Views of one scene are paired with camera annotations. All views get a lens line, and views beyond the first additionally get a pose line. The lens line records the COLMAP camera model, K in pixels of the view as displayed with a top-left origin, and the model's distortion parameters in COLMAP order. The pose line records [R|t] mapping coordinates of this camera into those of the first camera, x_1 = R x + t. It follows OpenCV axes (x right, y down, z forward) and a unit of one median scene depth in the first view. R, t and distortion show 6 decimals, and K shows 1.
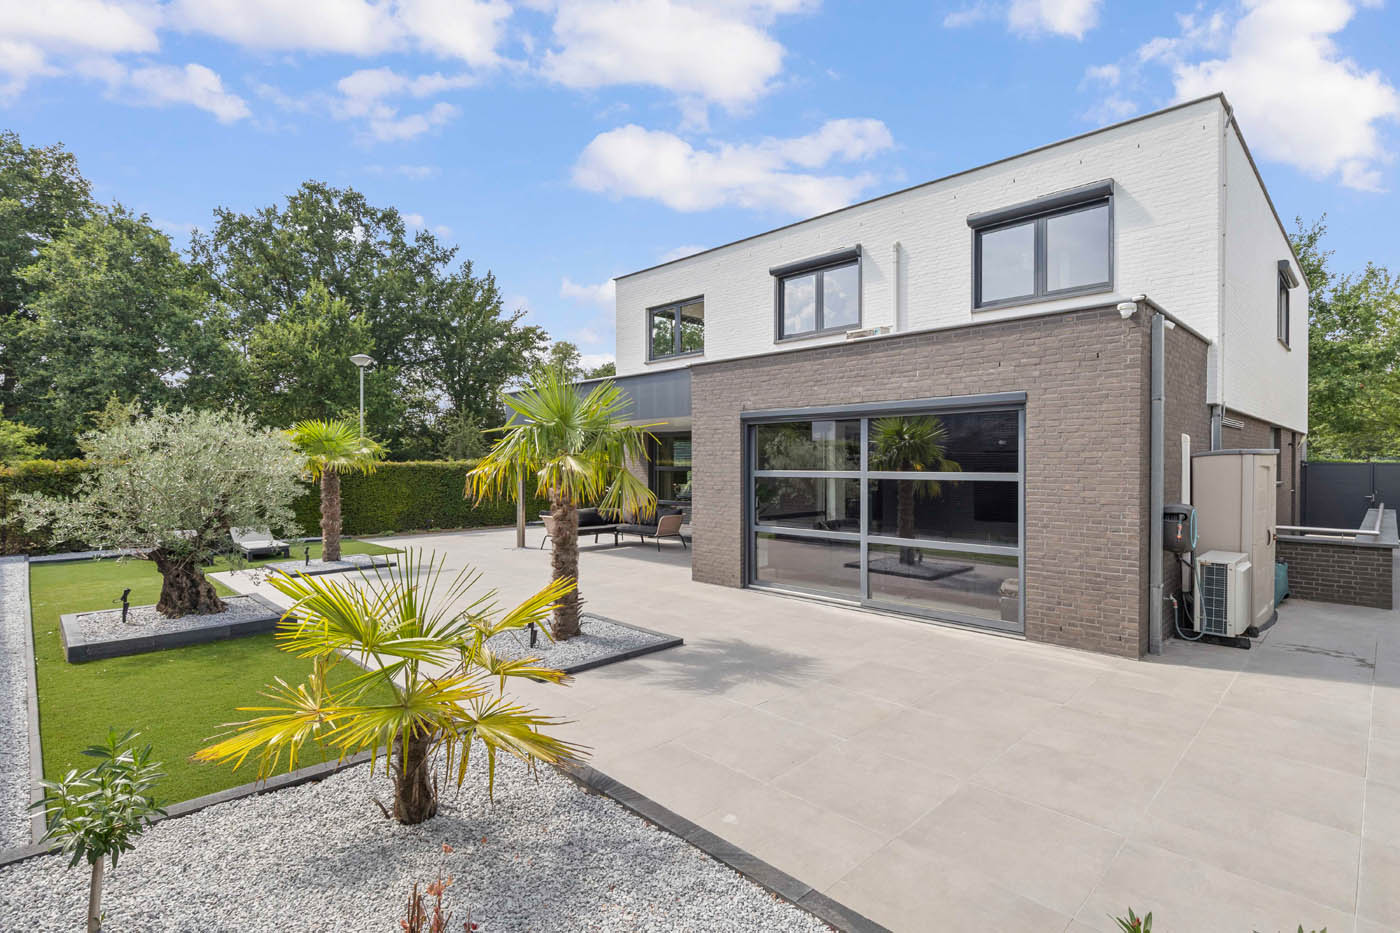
lens RADIAL K [[694.2, 0, 700.0], [0, 694.2, 466.5], [0, 0, 1]] dist [-0.000060, 0.000024]
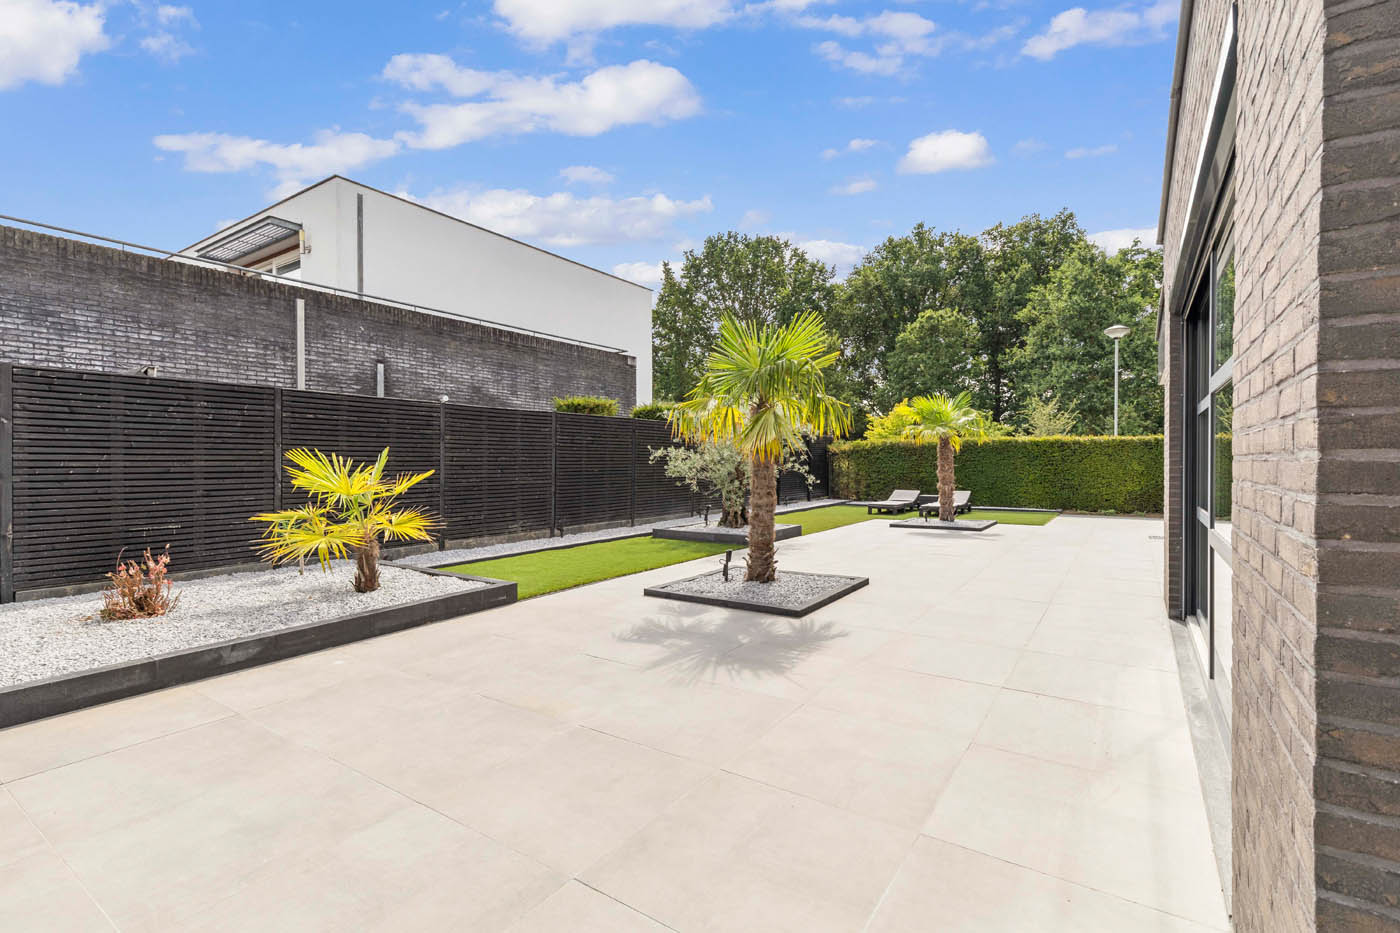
lens RADIAL K [[628.4, 0, 700.0], [0, 628.4, 466.5], [0, 0, 1]] dist [-0.000193, -0.000072]
pose [[0.191070, 0.012309, -0.981499, 0.743865], [-0.009805, 0.999895, 0.010631, 0.082085], [0.981528, 0.007592, 0.191170, 0.834519]]
